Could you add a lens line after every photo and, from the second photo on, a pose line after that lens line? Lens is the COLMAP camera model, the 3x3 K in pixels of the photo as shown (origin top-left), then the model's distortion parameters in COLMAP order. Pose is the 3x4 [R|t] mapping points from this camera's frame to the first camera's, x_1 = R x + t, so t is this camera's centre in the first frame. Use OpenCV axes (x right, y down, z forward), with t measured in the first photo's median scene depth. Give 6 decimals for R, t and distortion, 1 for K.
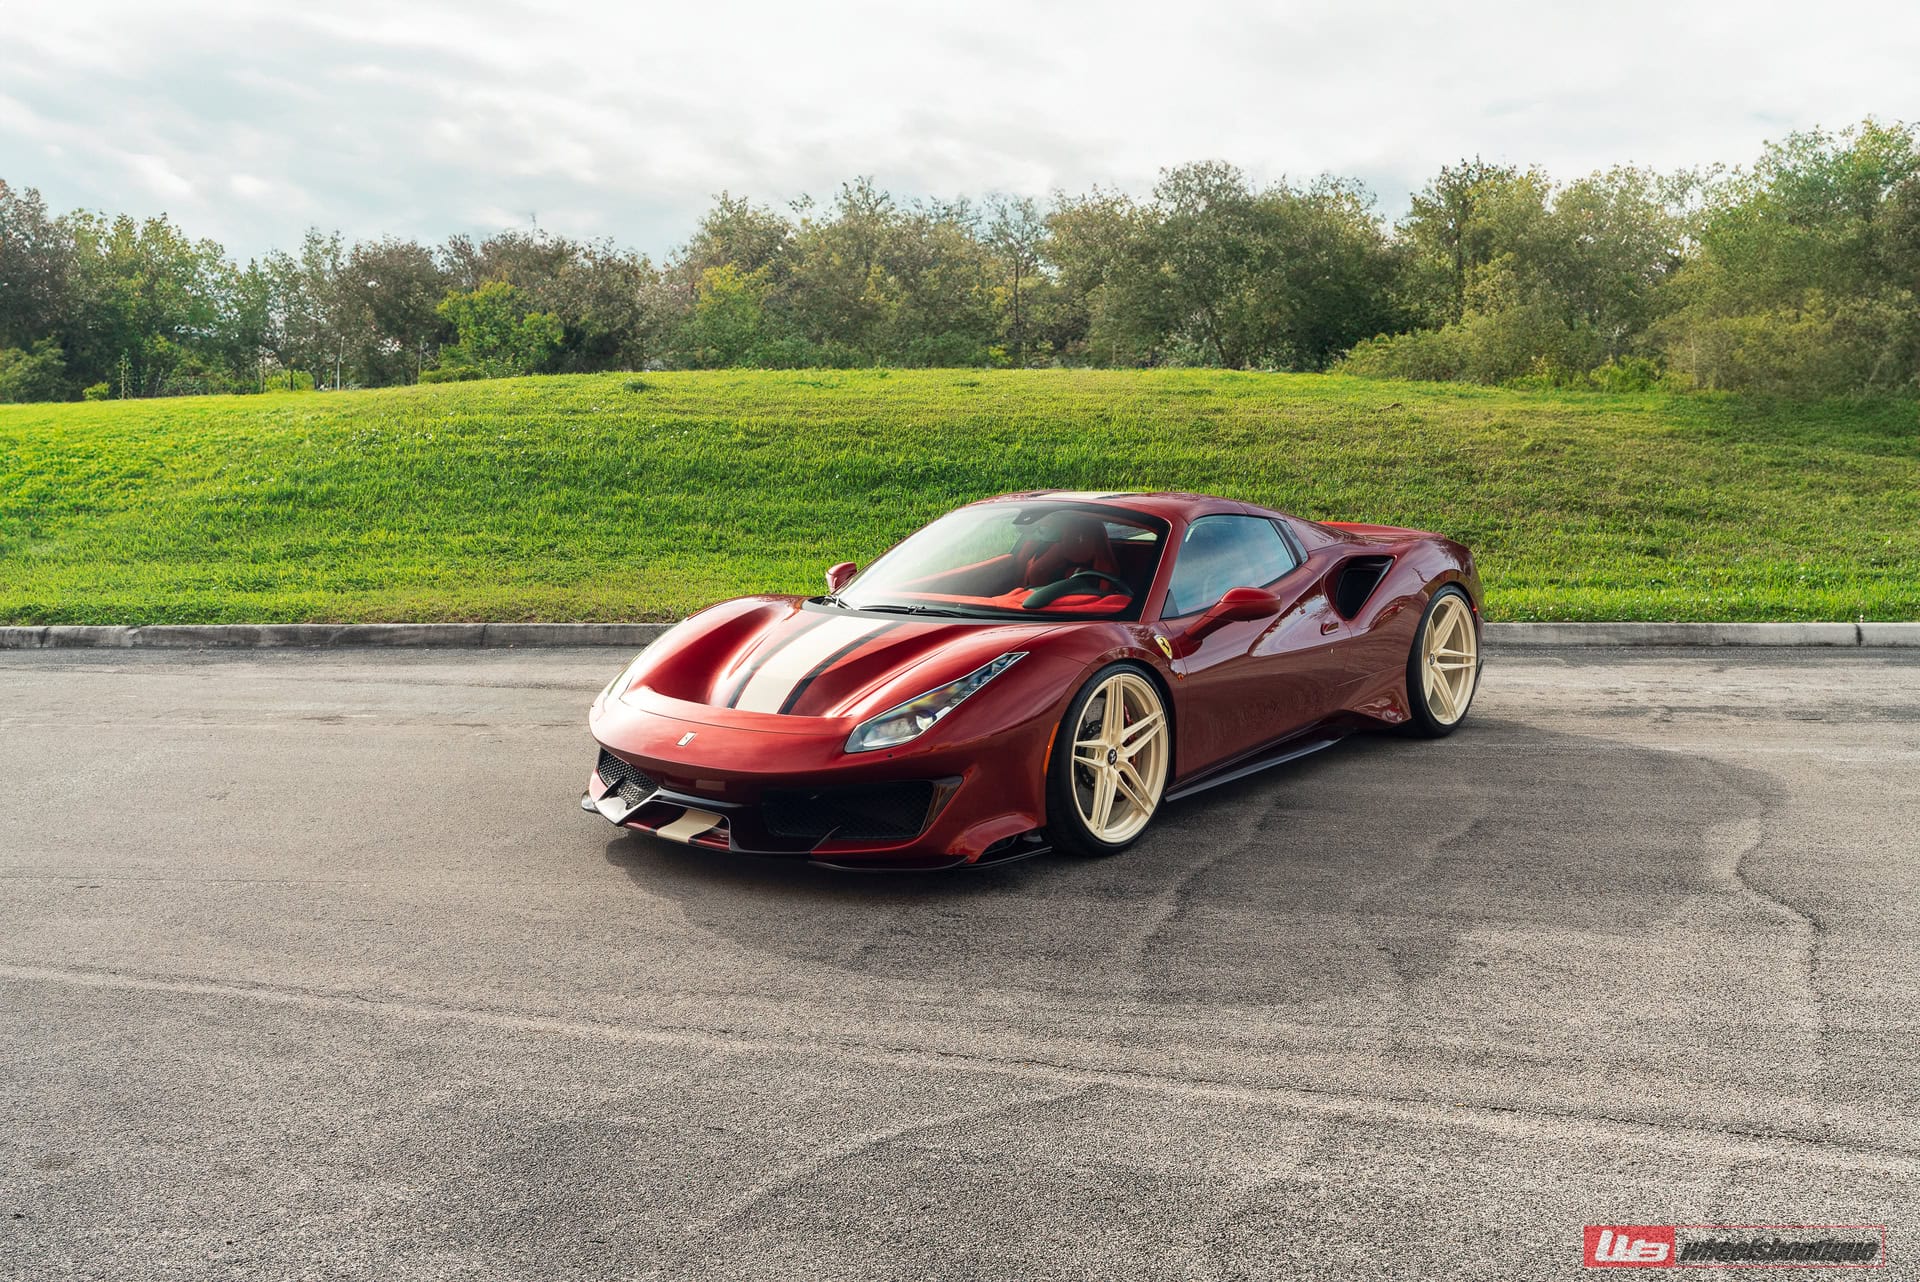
lens RADIAL K [[1608.1, 0, 960.0], [0, 1608.1, 641.0], [0, 0, 1]] dist [0.000397, -0.000348]
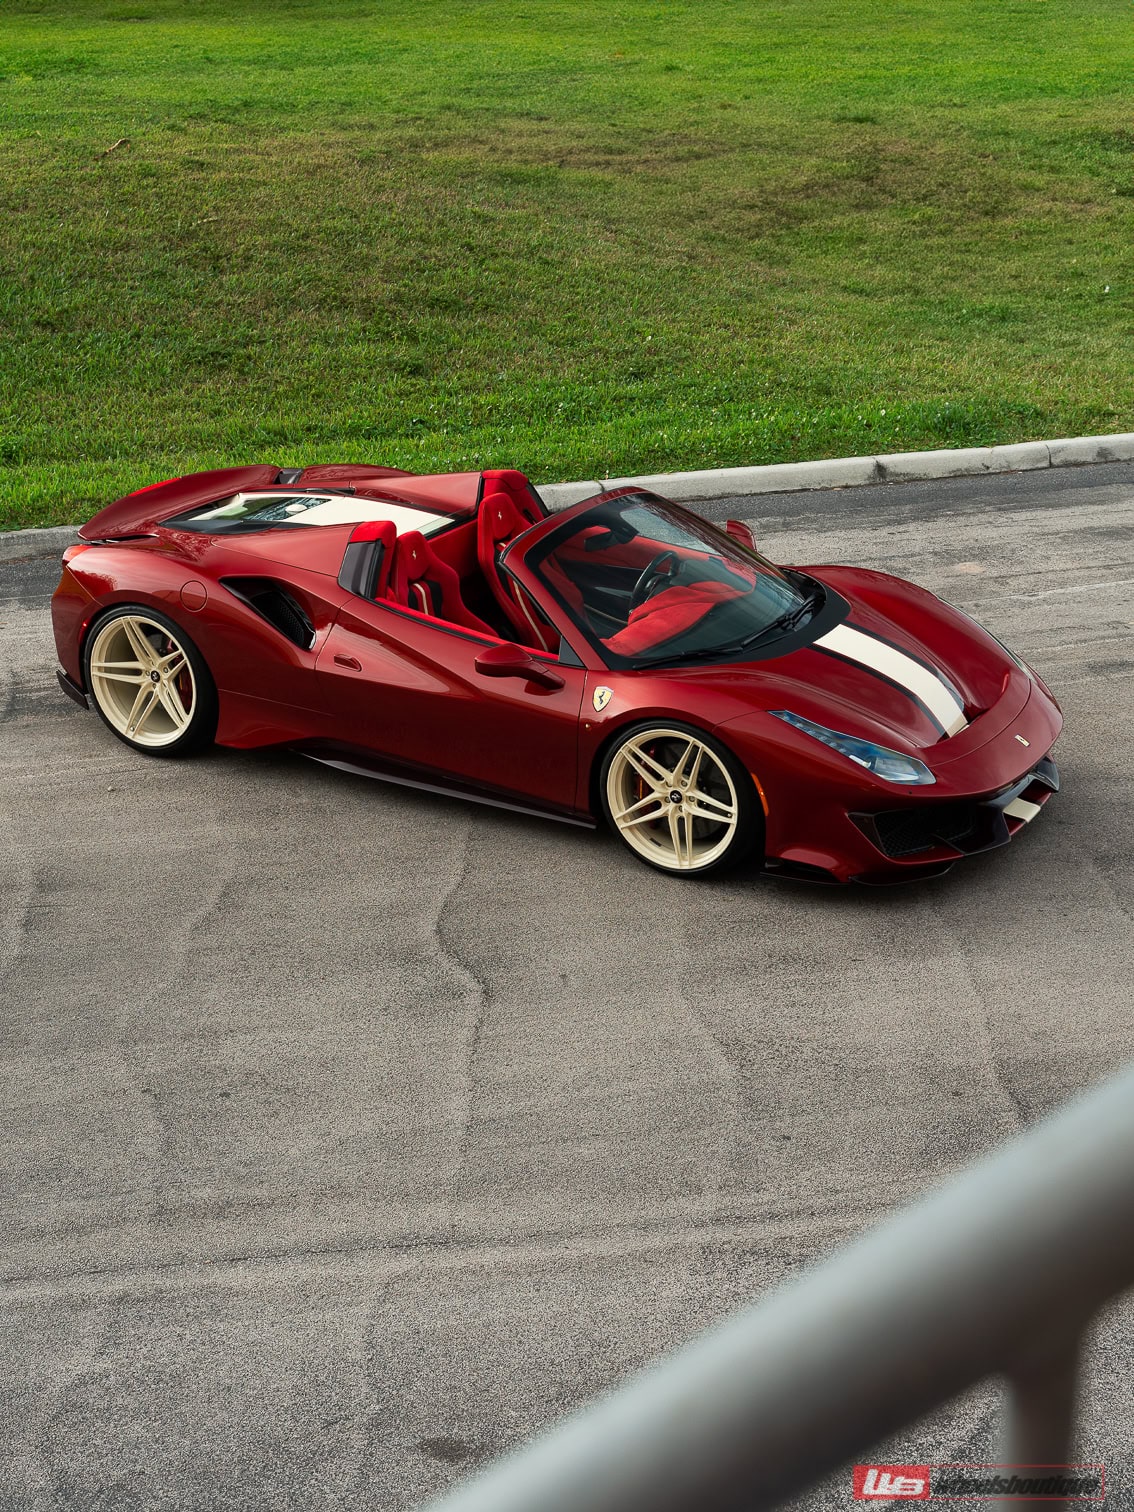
lens RADIAL K [[2278.0, 0, 565.6], [0, 2278.0, 707.0], [0, 0, 1]] dist [-0.010465, -0.034434]
pose [[0.904693, -0.136463, 0.403619, -0.038431], [0.042127, 0.971329, 0.233979, -0.186049], [-0.423976, -0.194675, 0.884503, -0.224830]]
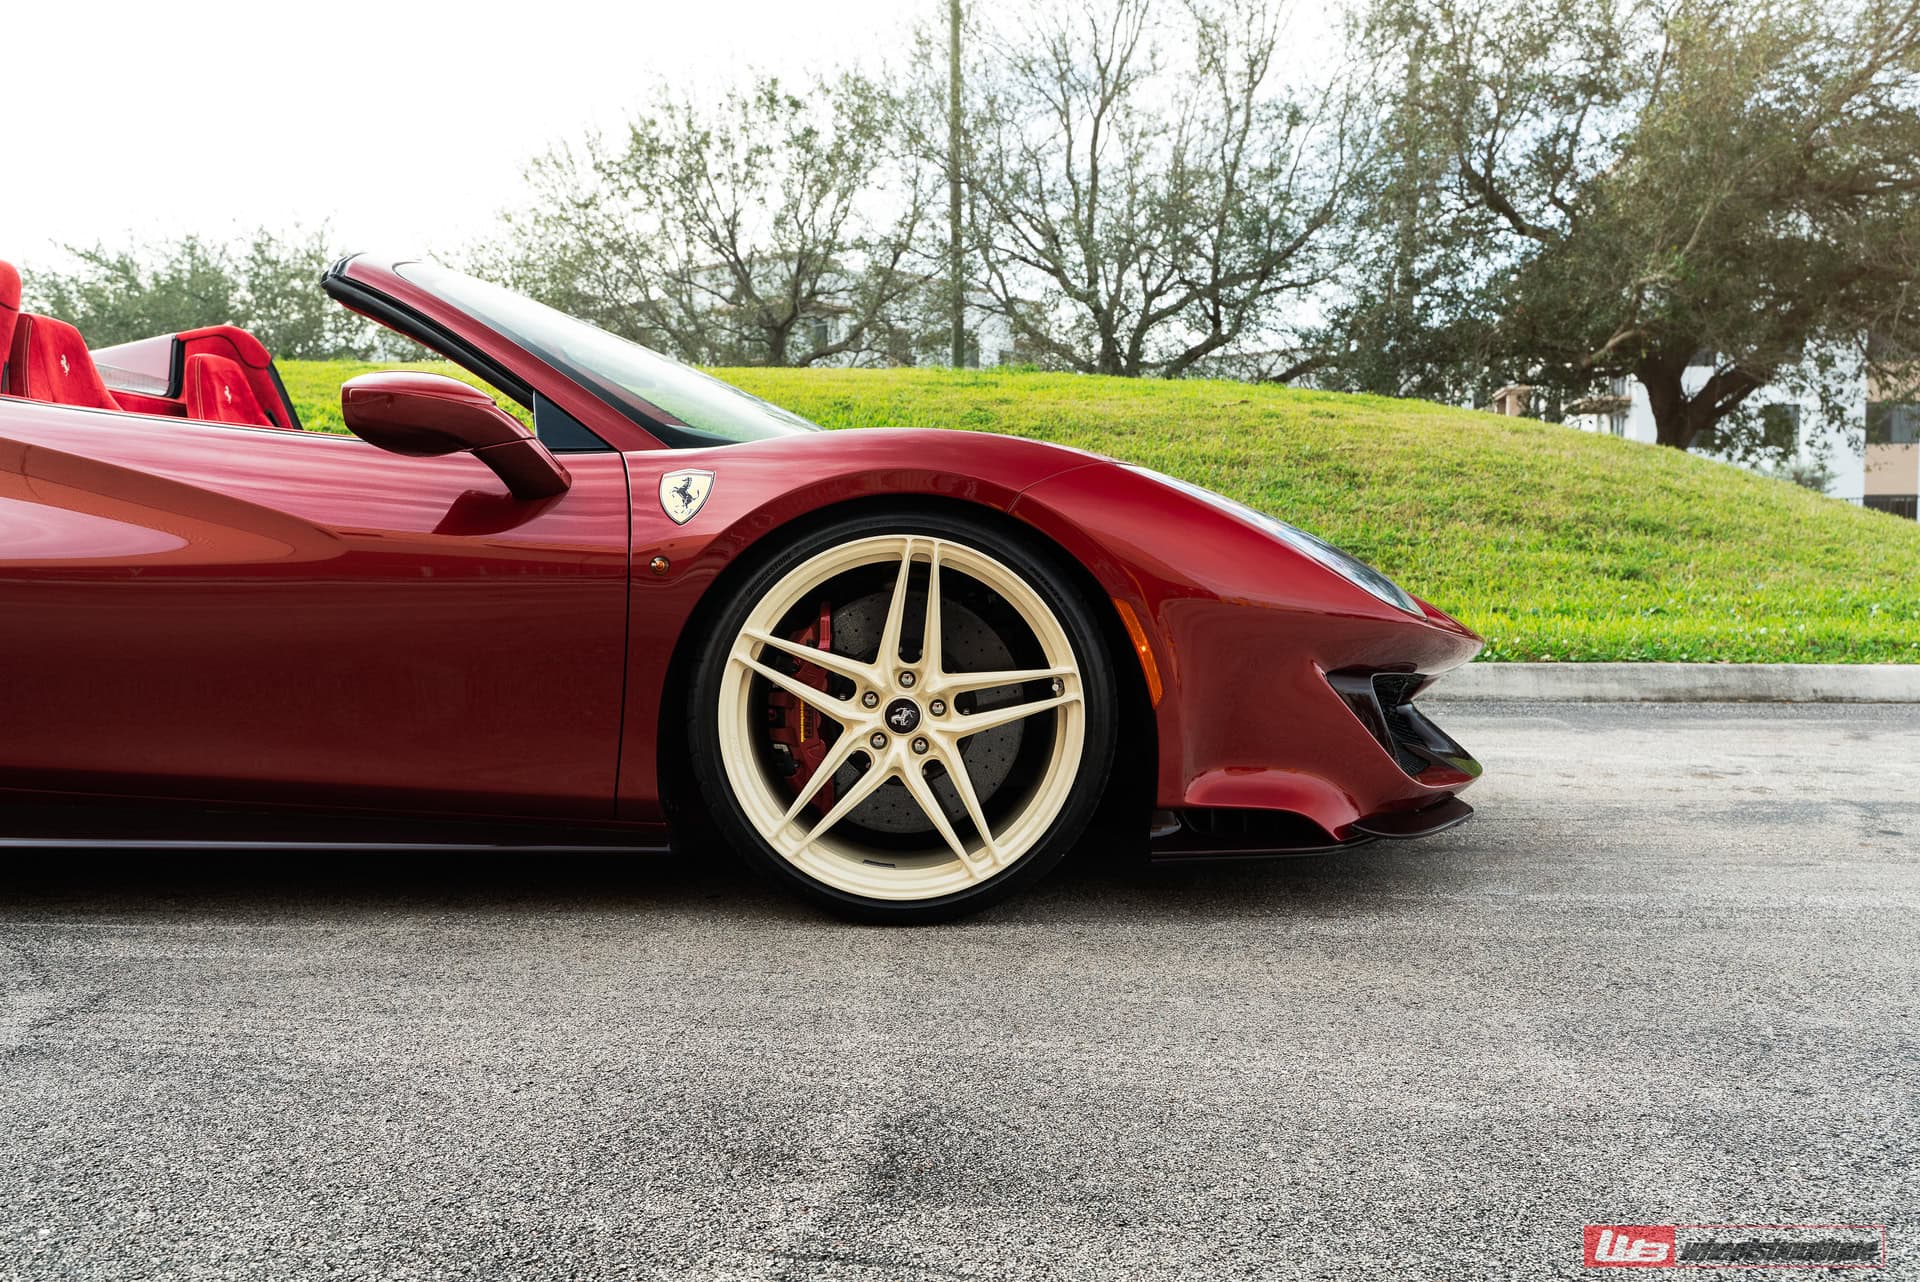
lens RADIAL K [[1608.1, 0, 960.0], [0, 1608.1, 641.0], [0, 0, 1]] dist [0.000397, -0.000348]
pose [[0.995310, 0.010606, 0.096156, 0.102861], [-0.003973, 0.997615, -0.068916, 0.020315], [-0.096657, 0.068211, 0.992978, 0.413999]]
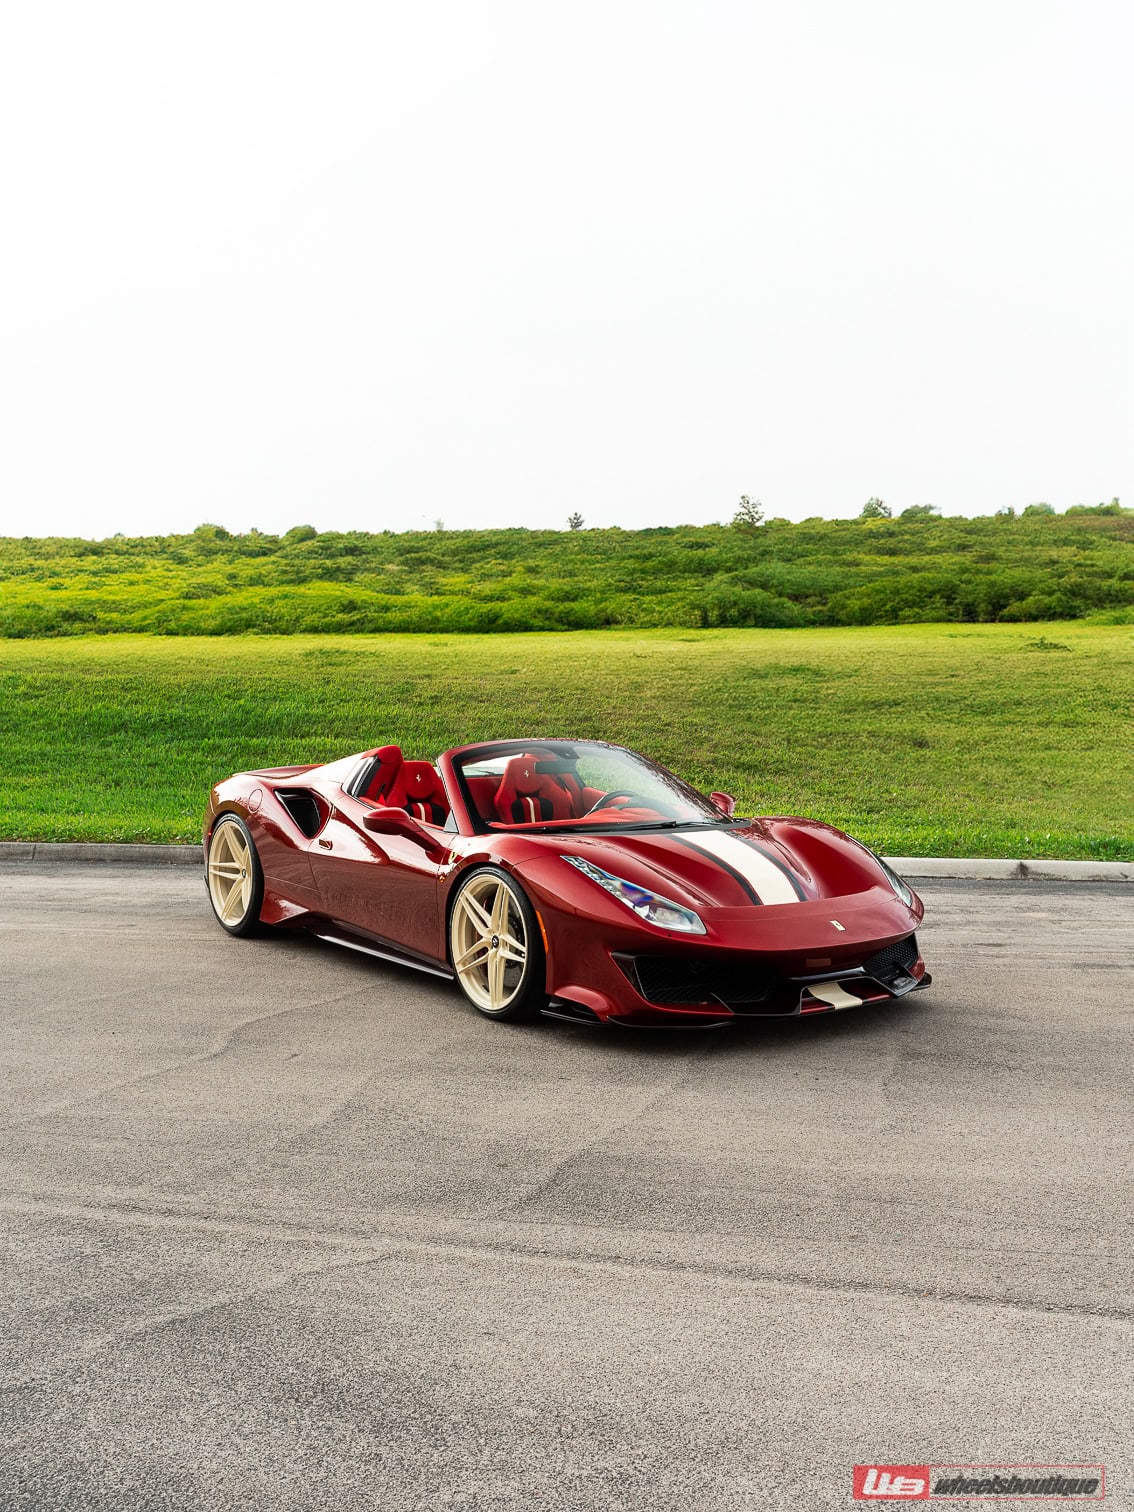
lens RADIAL K [[1417.0, 0, 554.3], [0, 1417.0, 871.7], [0, 0, 1]] dist [-0.003411, 0.003348]
pose [[0.999381, 0.018686, 0.029800, 0.323044], [-0.018475, 0.999802, -0.007362, 0.011399], [-0.029932, 0.006807, 0.999529, -0.079230]]
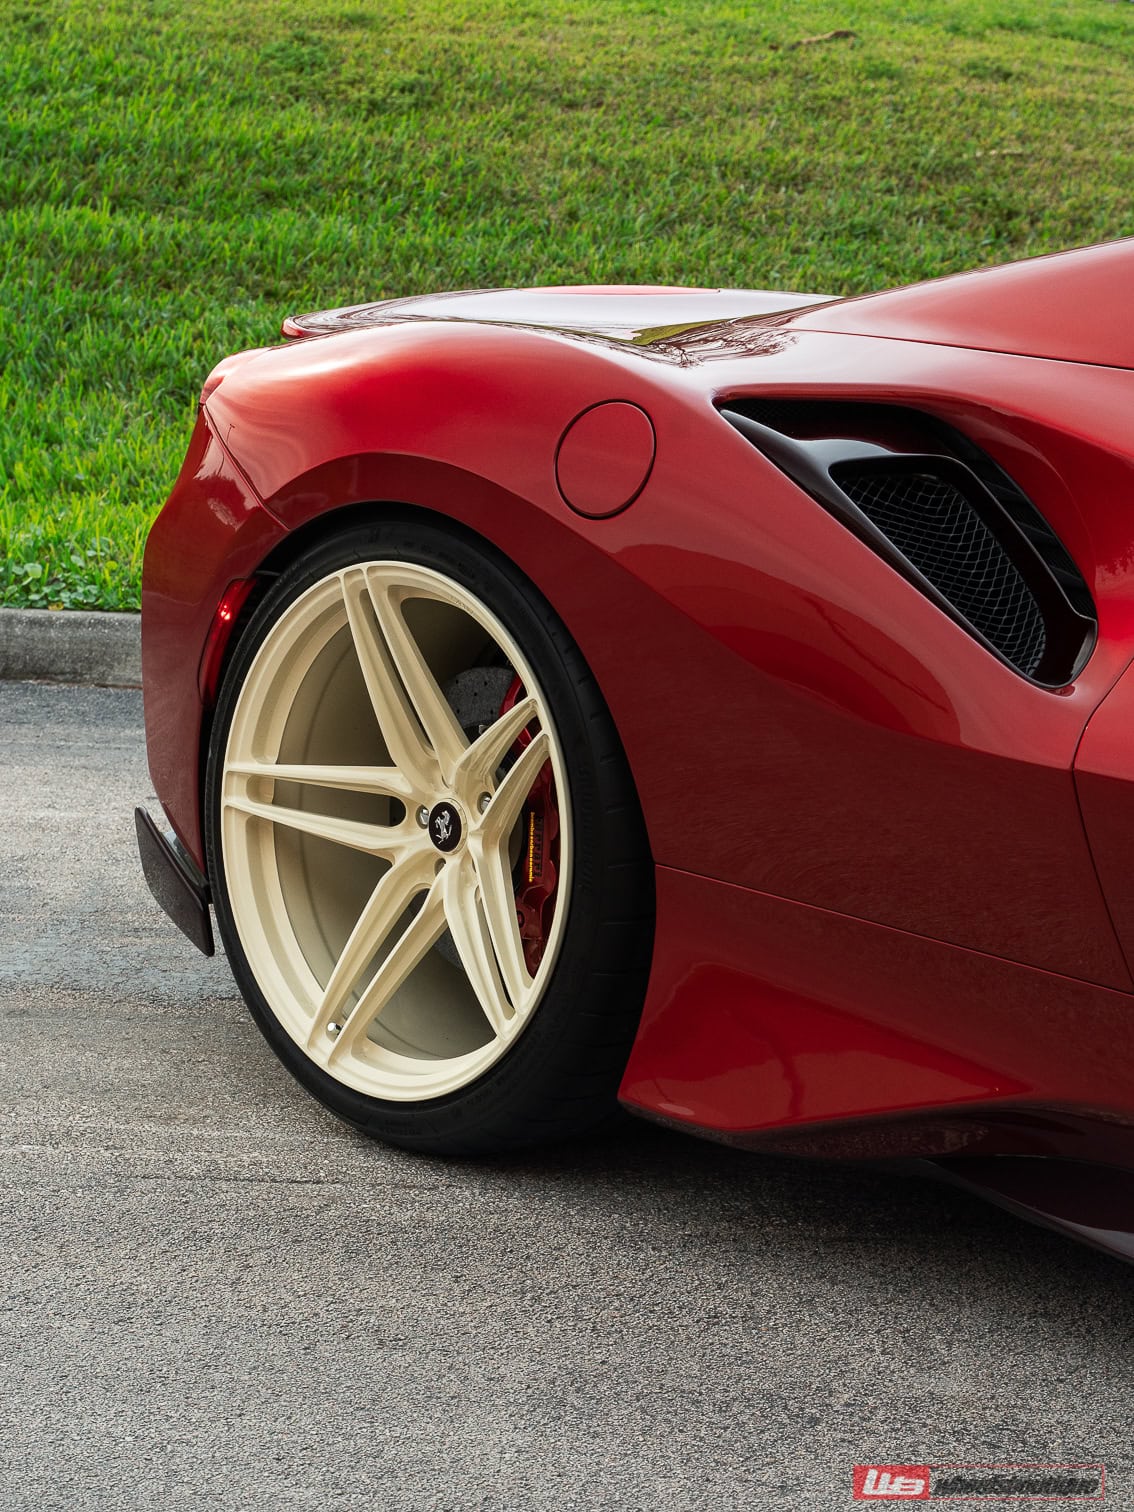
lens RADIAL K [[3443.9, 0, 437.7], [0, 3443.9, 755.0], [0, 0, 1]] dist [-0.009029, 0.030671]
pose [[0.993992, 0.033085, 0.104336, 0.146895], [-0.037057, 0.998651, 0.036365, -0.010026], [-0.102993, -0.040013, 0.993877, 0.314448]]
